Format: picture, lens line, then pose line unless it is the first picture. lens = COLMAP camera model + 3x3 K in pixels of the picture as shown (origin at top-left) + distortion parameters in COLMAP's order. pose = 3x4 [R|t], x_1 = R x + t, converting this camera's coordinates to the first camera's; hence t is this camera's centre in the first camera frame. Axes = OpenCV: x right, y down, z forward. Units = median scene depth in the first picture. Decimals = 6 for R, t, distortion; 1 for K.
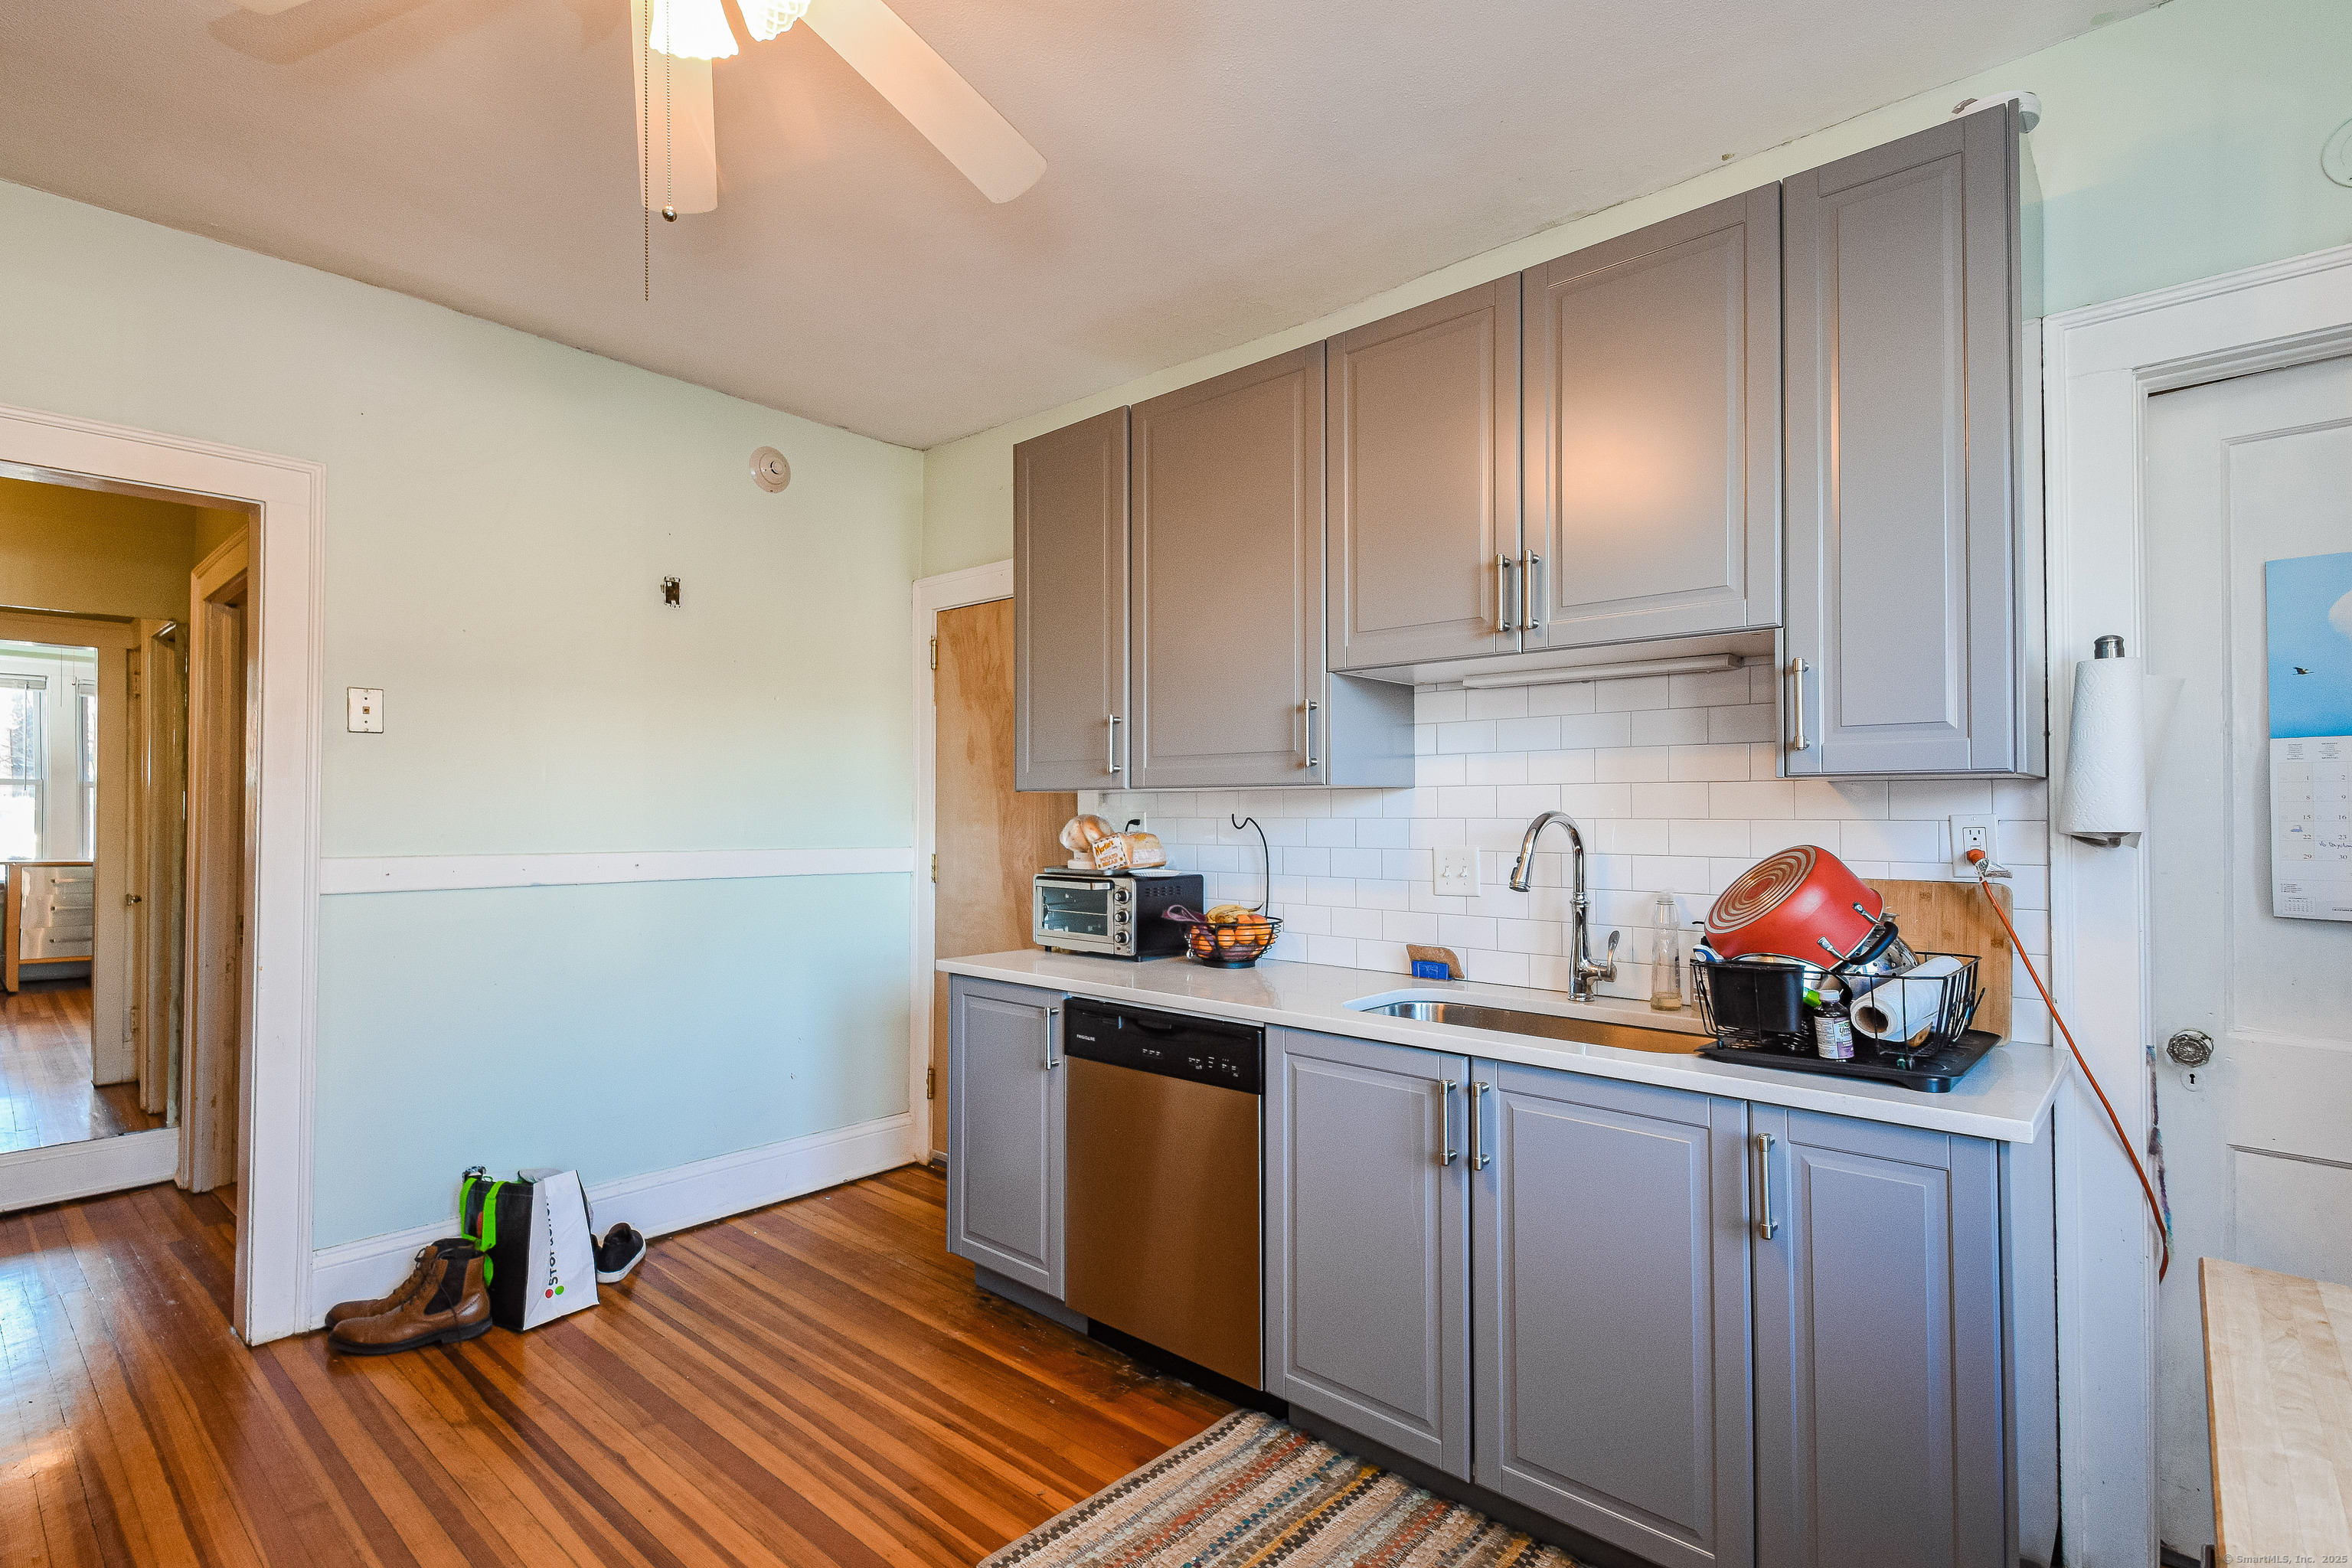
lens RADIAL K [[1111.4, 0, 1179.6], [0, 1111.4, 790.3], [0, 0, 1]] dist [0.000673, -0.000751]
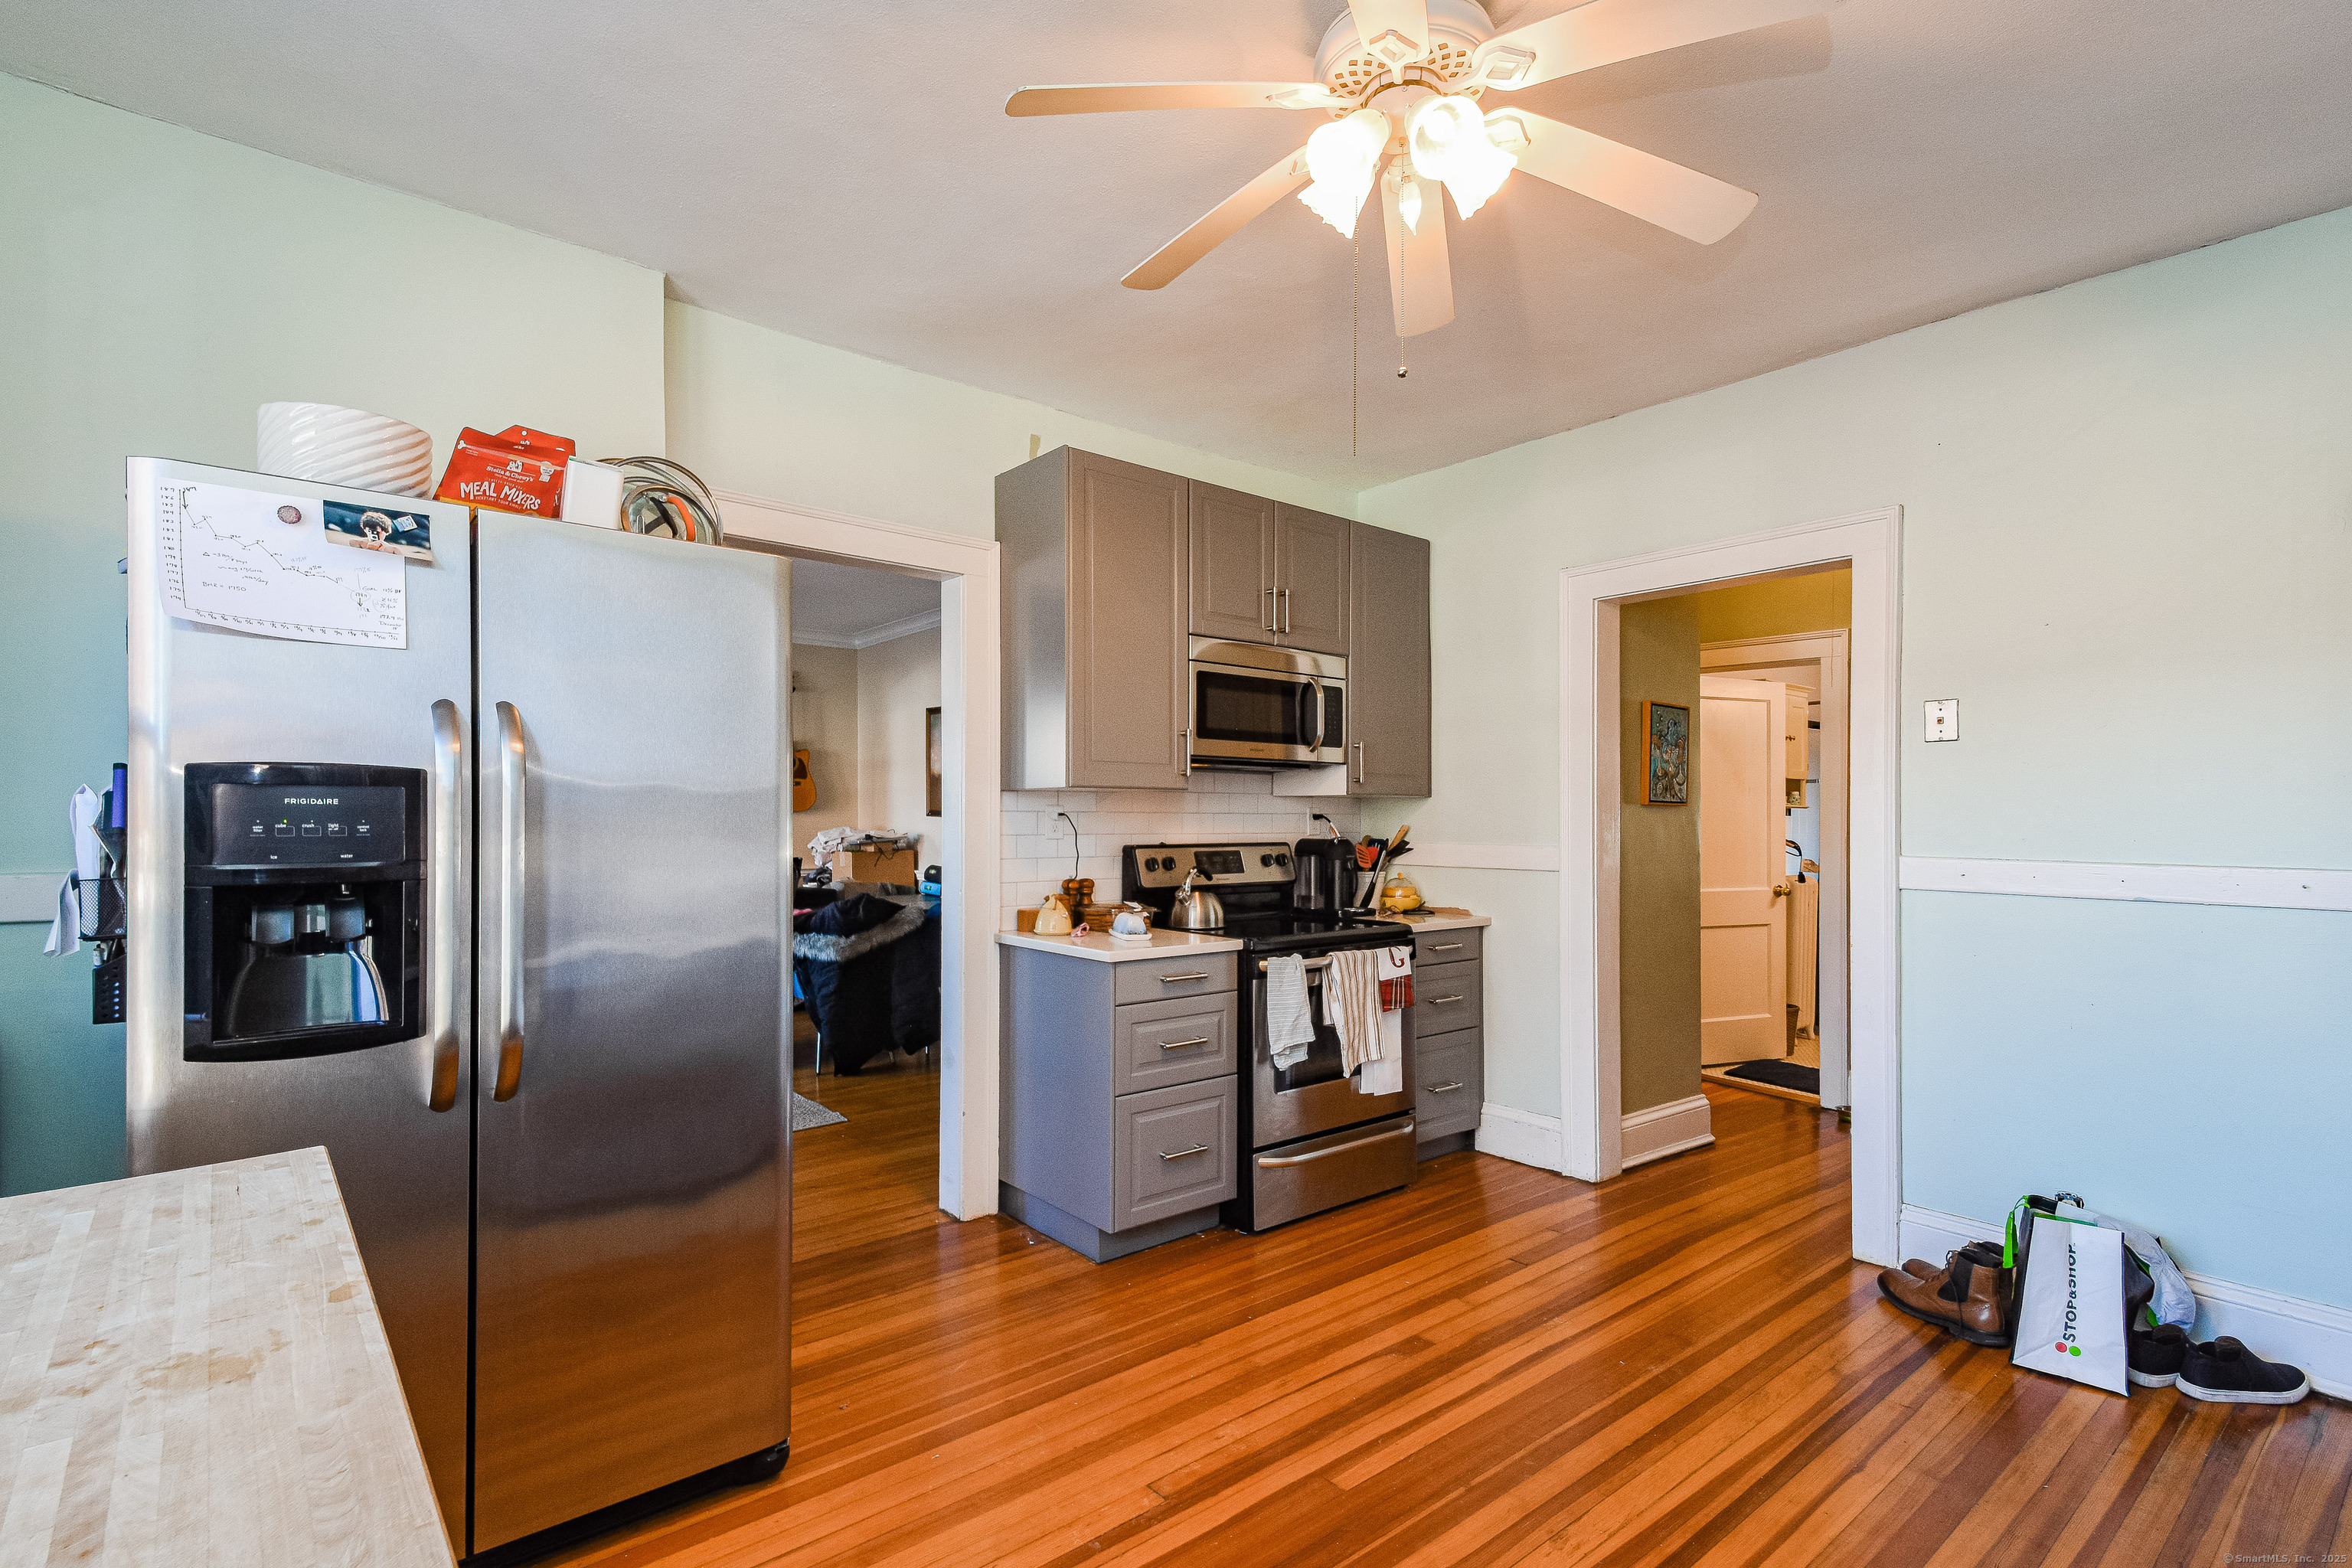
lens RADIAL K [[1111.4, 0, 1194.4], [0, 1111.4, 819.5], [0, 0, 1]] dist [0.000673, -0.000751]
pose [[-0.149828, -0.000296, -0.988712, 0.436282], [0.014884, 0.999886, -0.002555, 0.015430], [0.988600, -0.015098, -0.149806, 0.448266]]
